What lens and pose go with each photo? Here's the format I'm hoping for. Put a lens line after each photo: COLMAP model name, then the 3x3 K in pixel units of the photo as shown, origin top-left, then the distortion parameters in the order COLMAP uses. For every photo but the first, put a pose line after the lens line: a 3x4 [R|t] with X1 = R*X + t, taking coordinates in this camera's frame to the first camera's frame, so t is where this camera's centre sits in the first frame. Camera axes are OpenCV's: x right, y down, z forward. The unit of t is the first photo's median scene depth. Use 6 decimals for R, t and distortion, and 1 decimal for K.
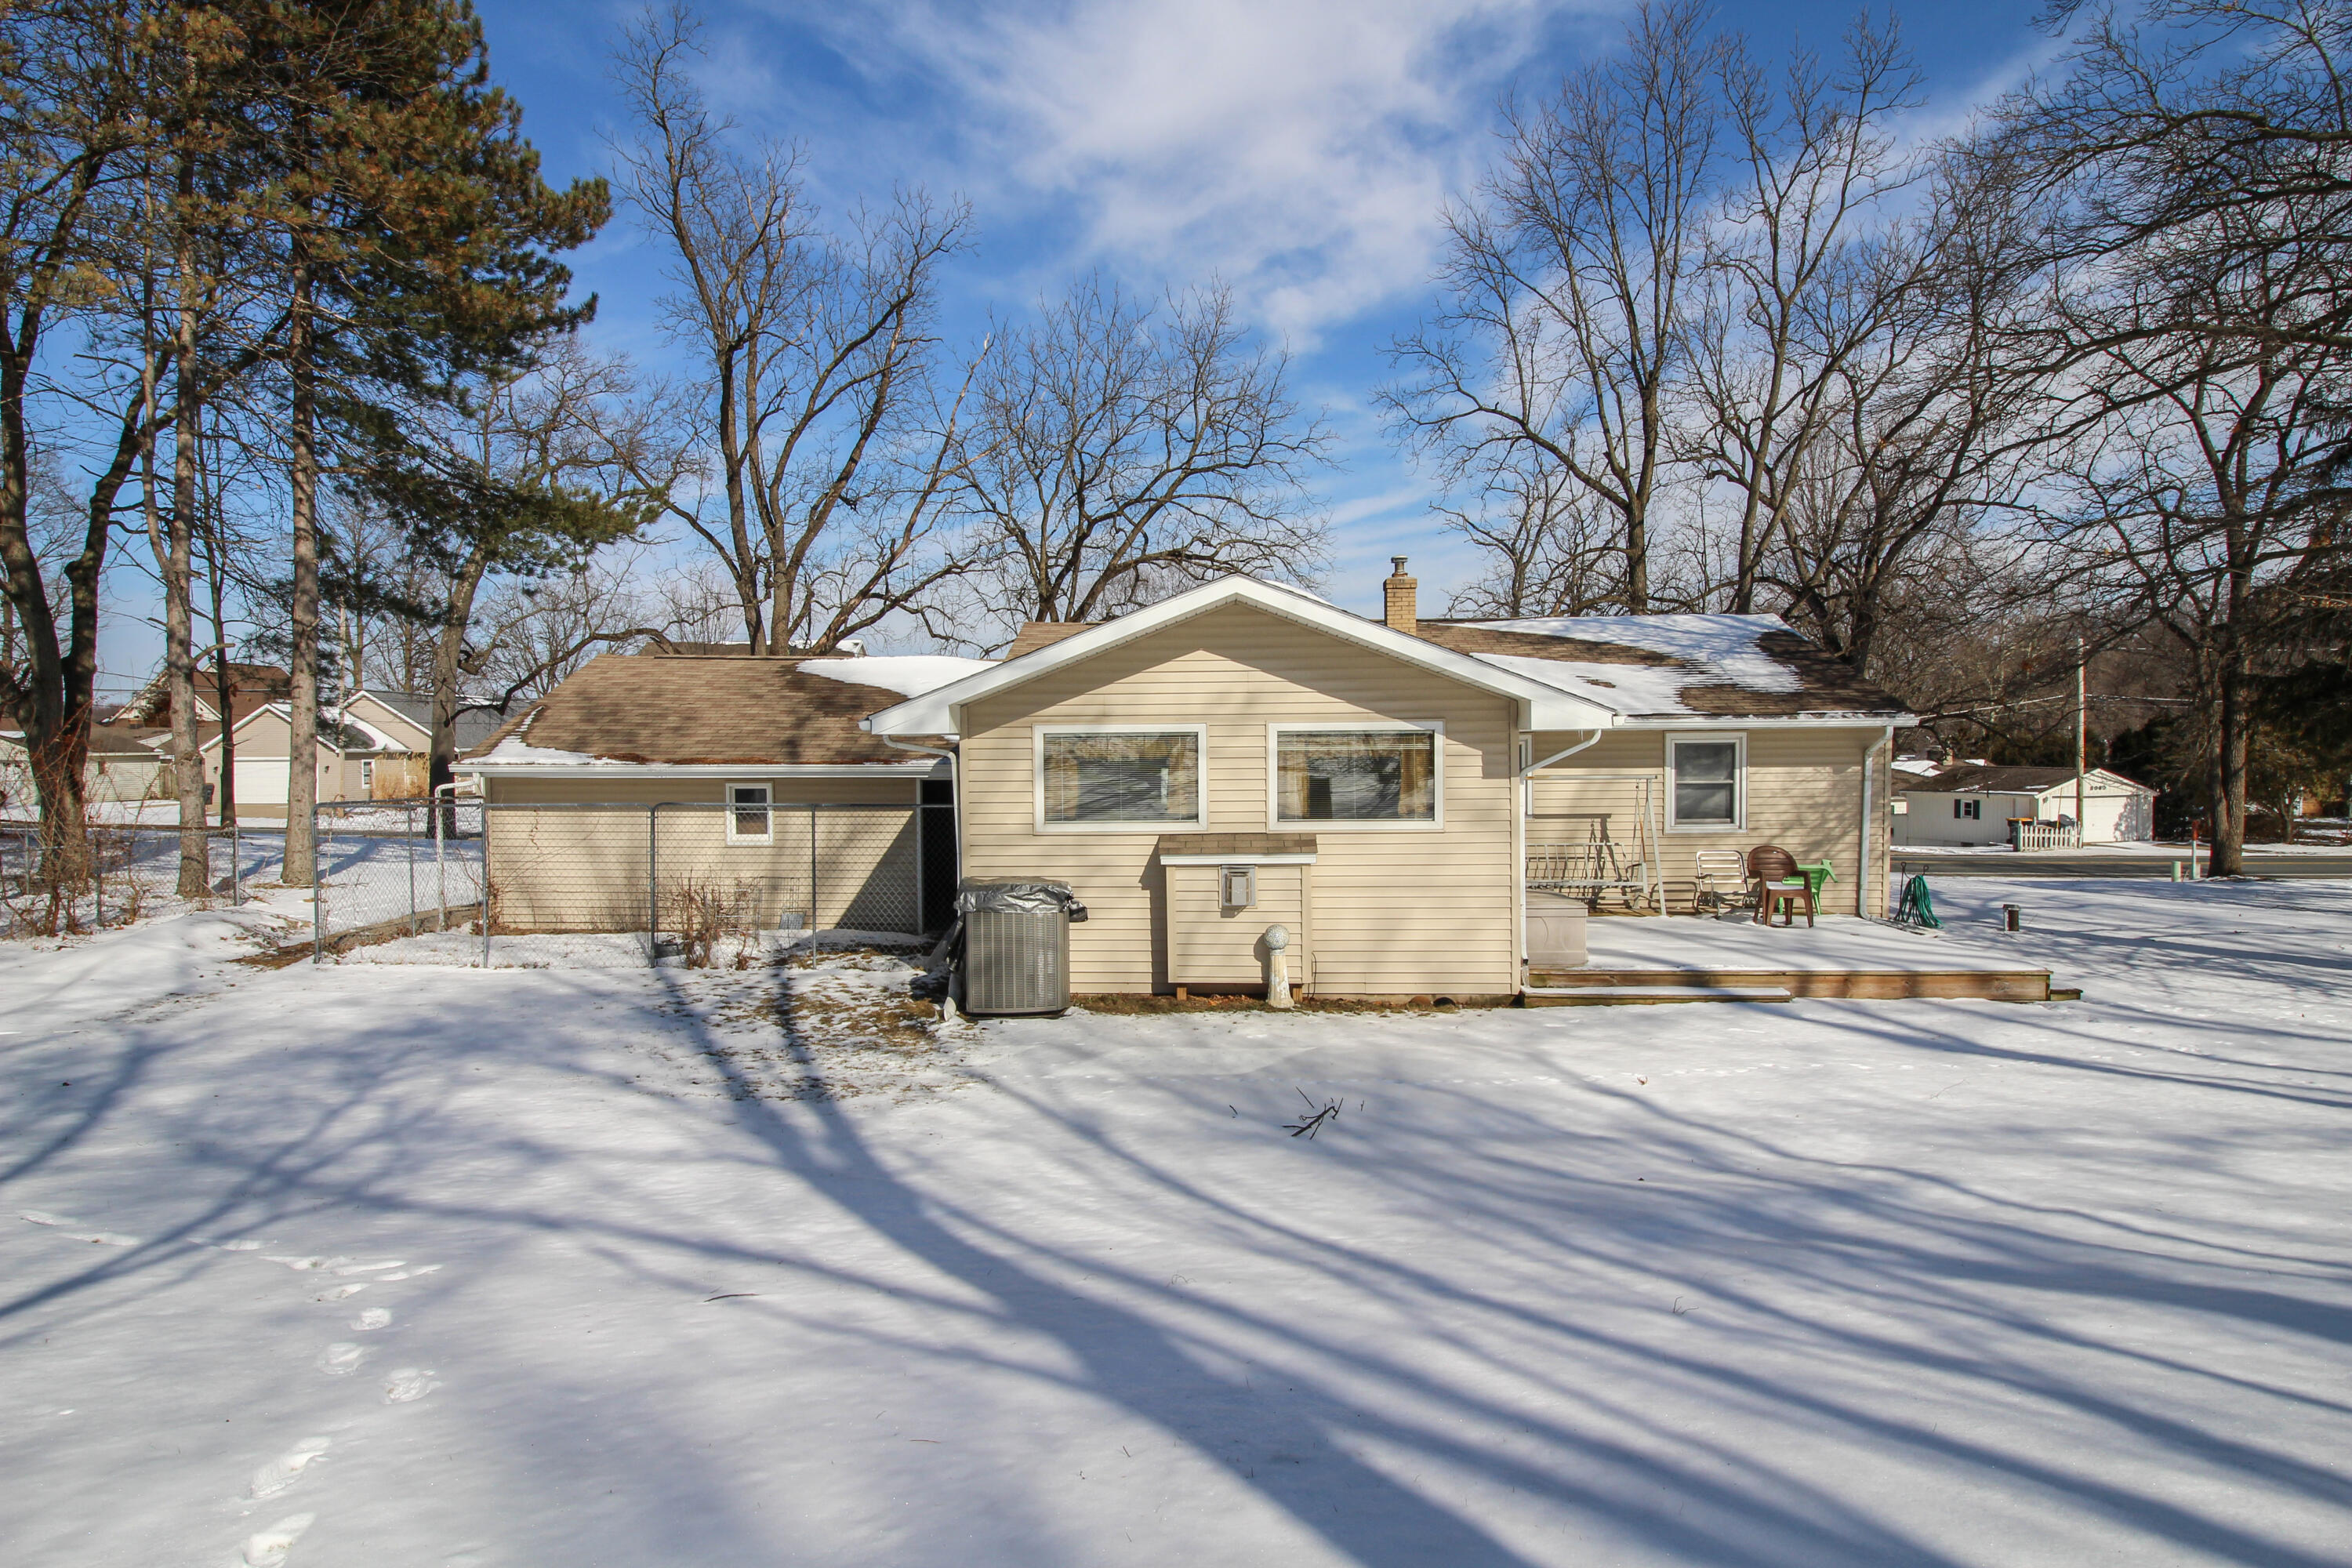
lens RADIAL K [[1327.0, 0, 1176.0], [0, 1327.0, 784.0], [0, 0, 1]] dist [0.002791, 0.000238]
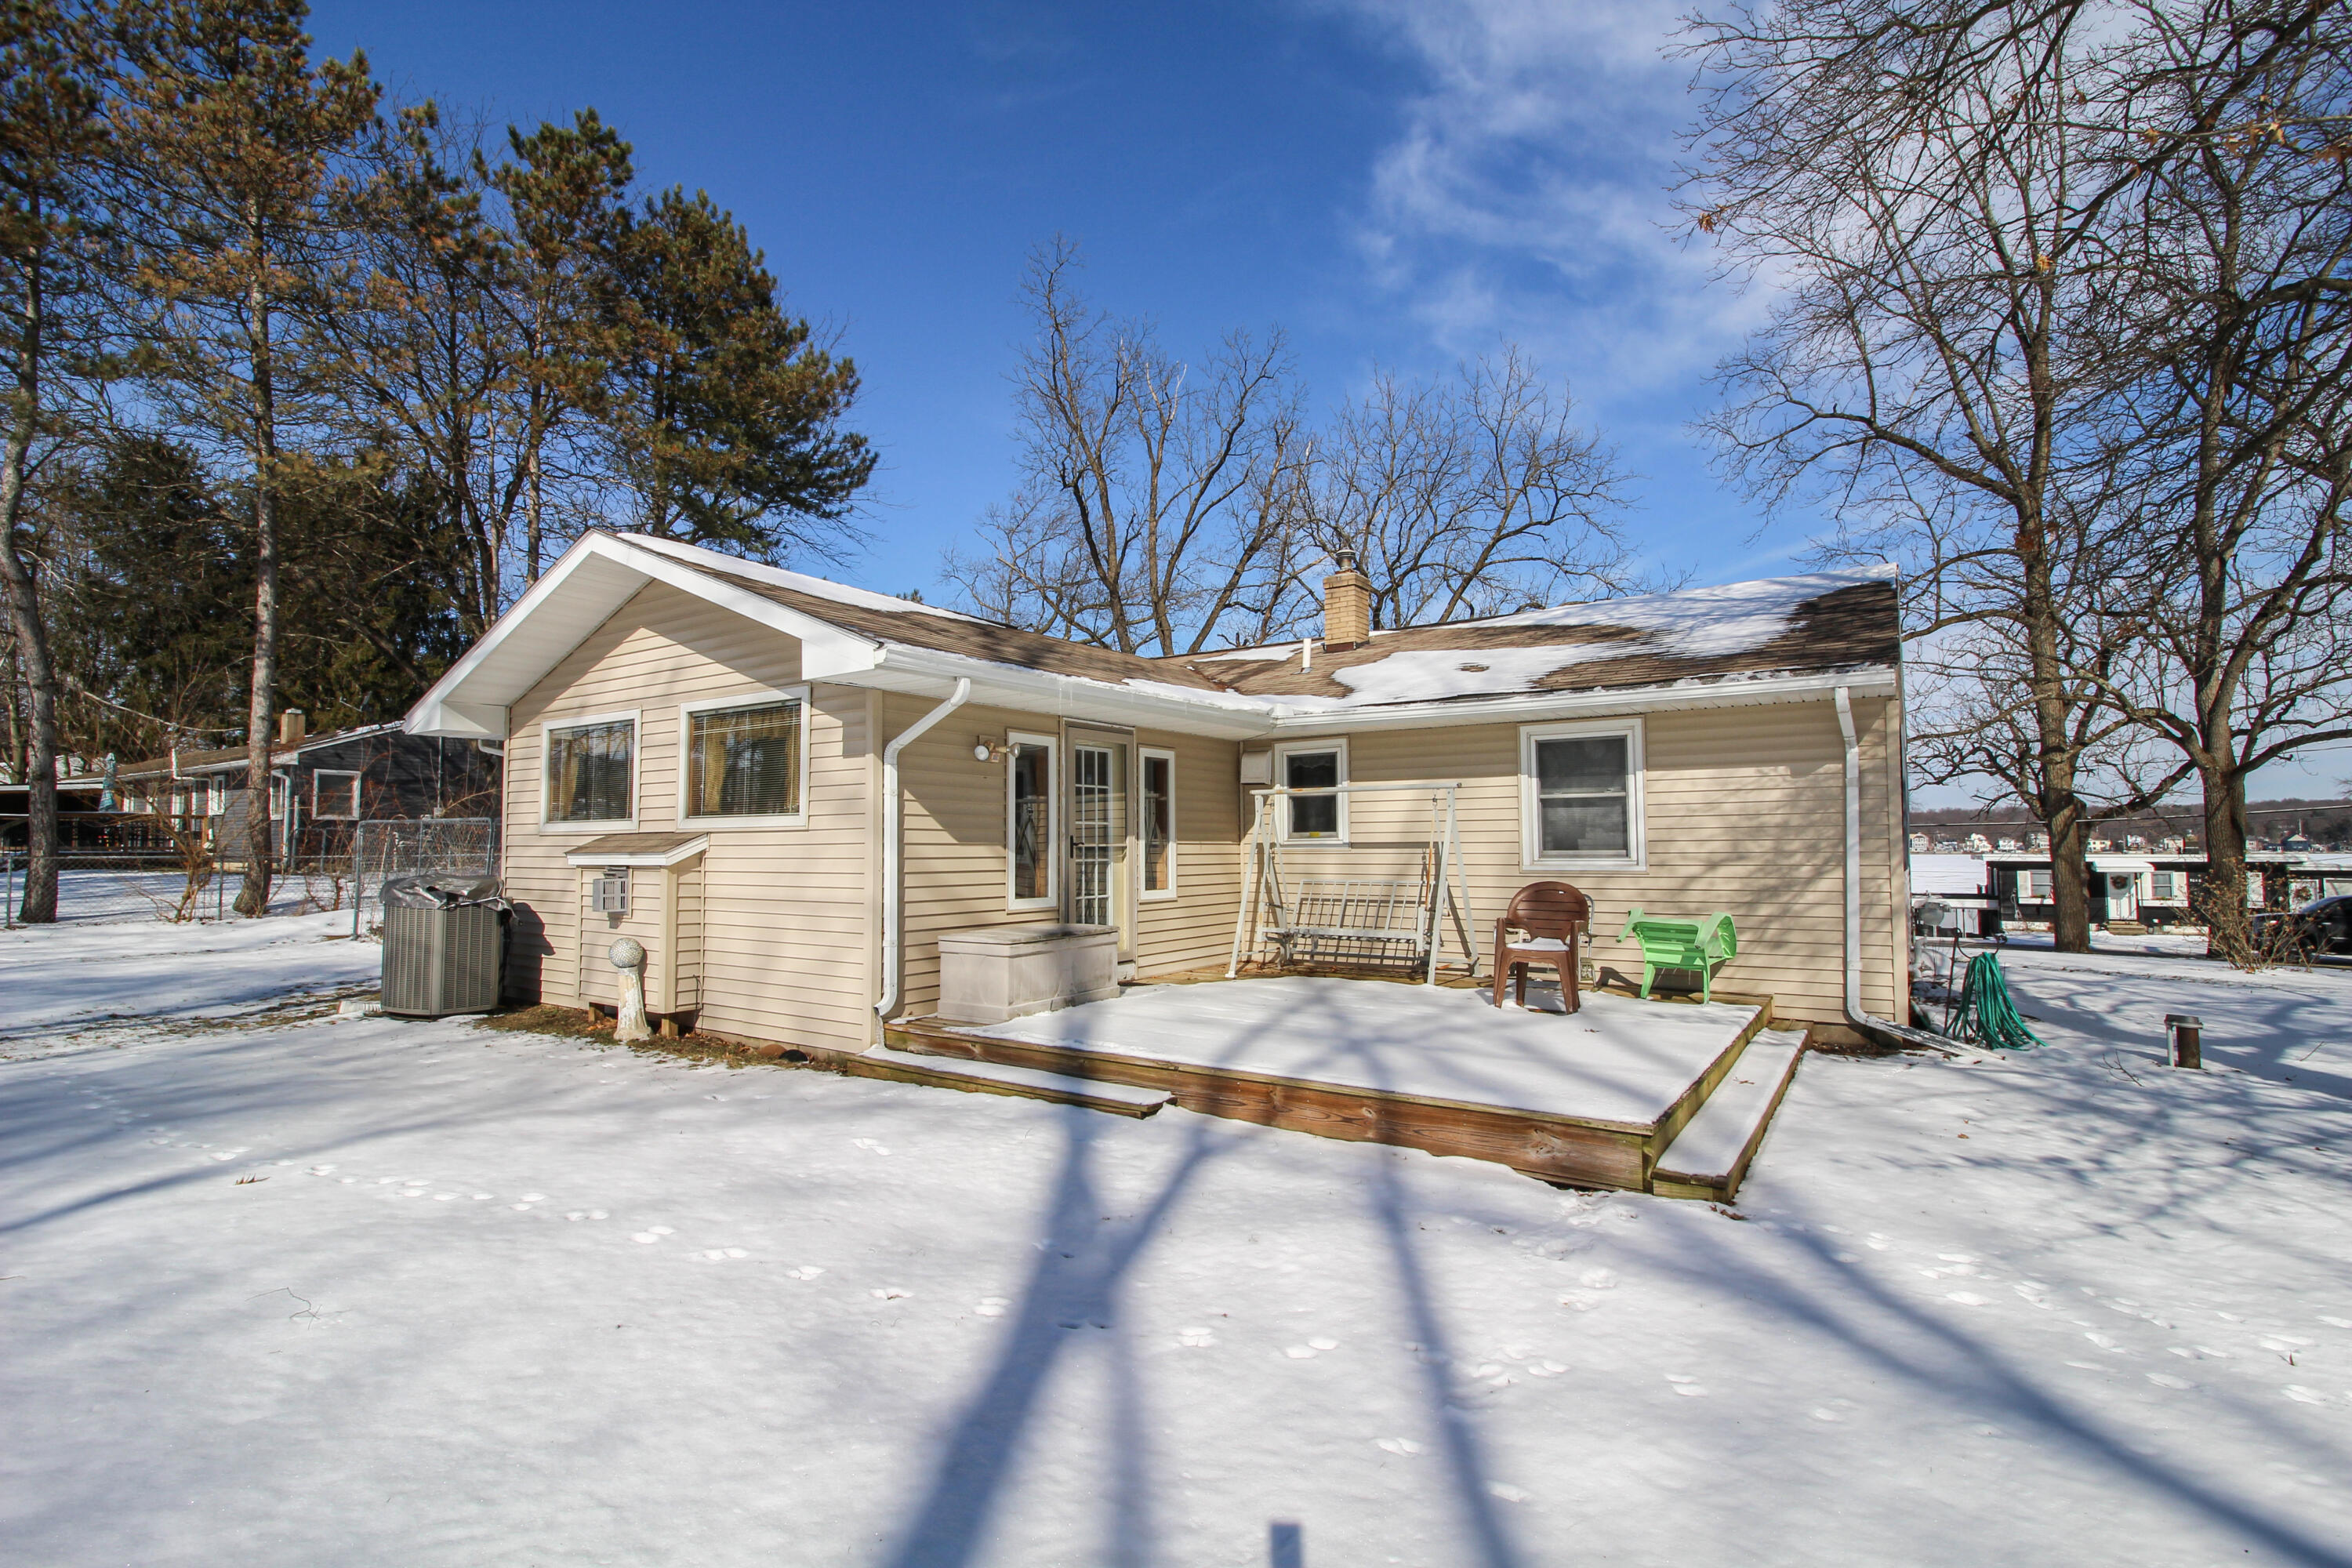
lens RADIAL K [[1088.9, 0, 1177.4], [0, 1088.9, 780.3], [0, 0, 1]] dist [0.005491, -0.015540]
pose [[0.848574, -0.026861, -0.528394, 0.520494], [-0.018014, 0.996664, -0.079596, 0.039216], [0.528770, 0.077062, 0.845260, 0.422714]]
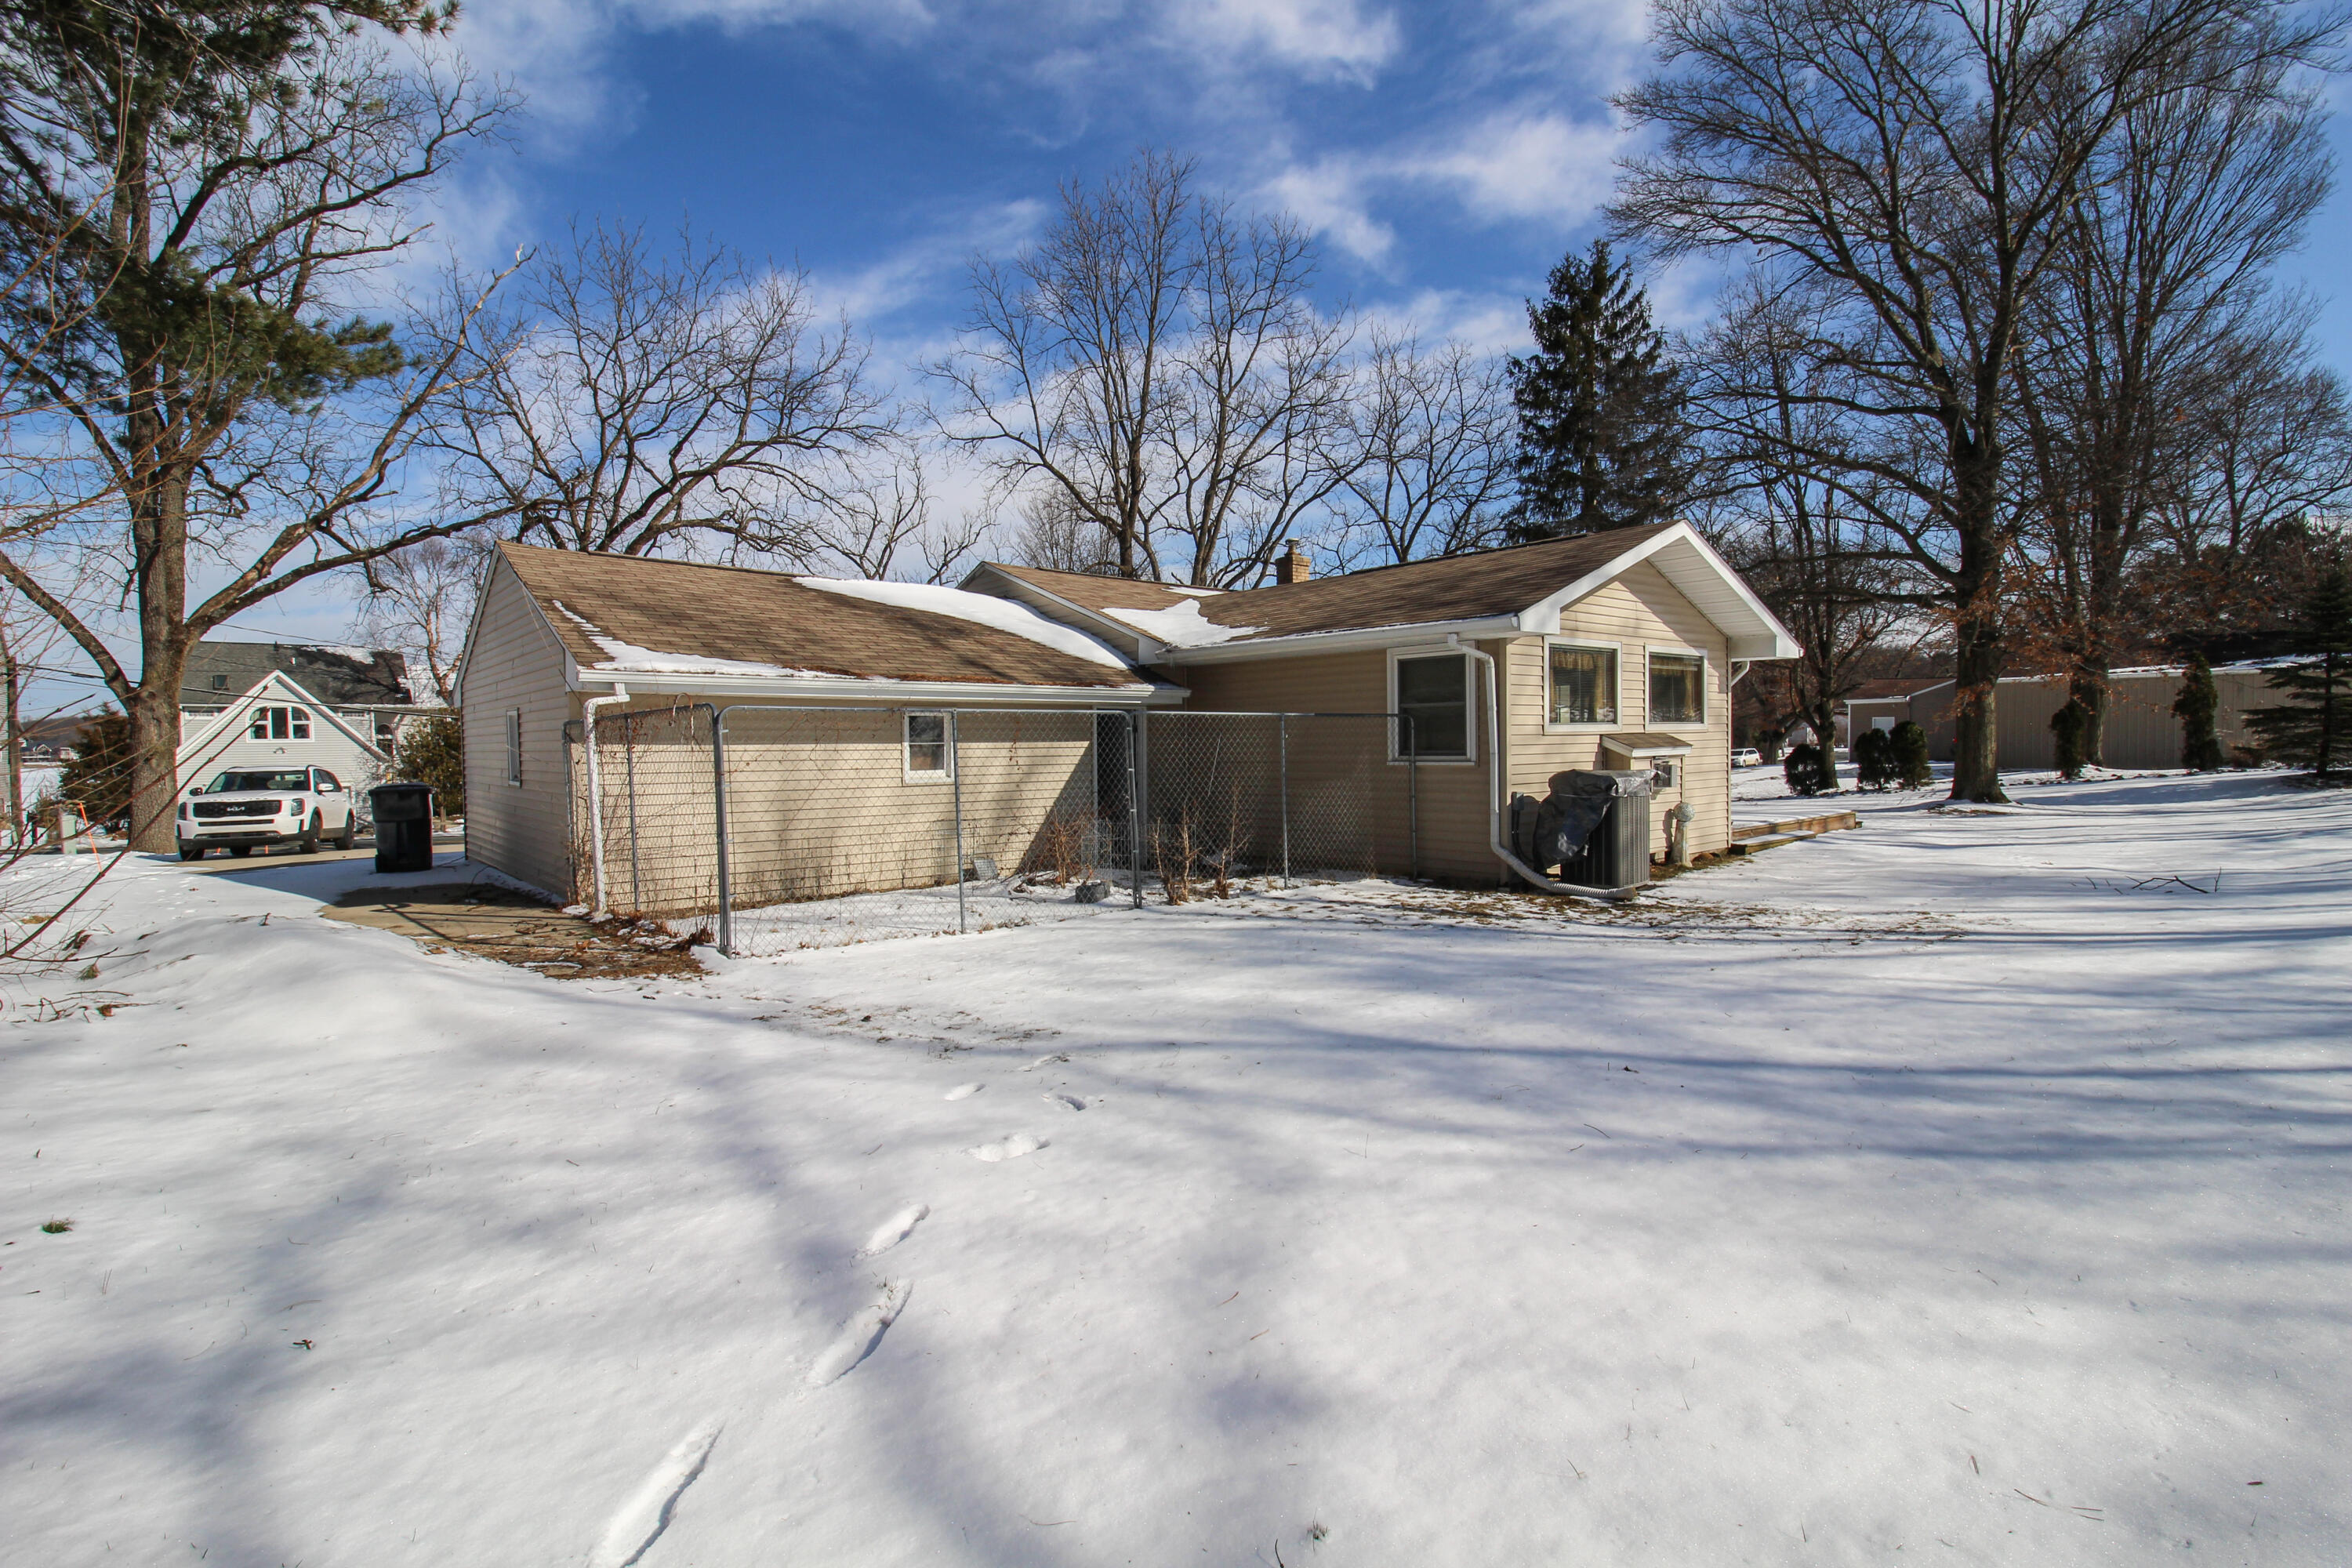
lens RADIAL K [[1088.2, 0, 1168.8], [0, 1088.2, 774.4], [0, 0, 1]] dist [0.000682, -0.012874]
pose [[0.744215, -0.024864, 0.667477, -0.694873], [0.027571, 0.999599, 0.006495, 0.041898], [-0.667371, 0.013569, 0.744602, 0.398927]]
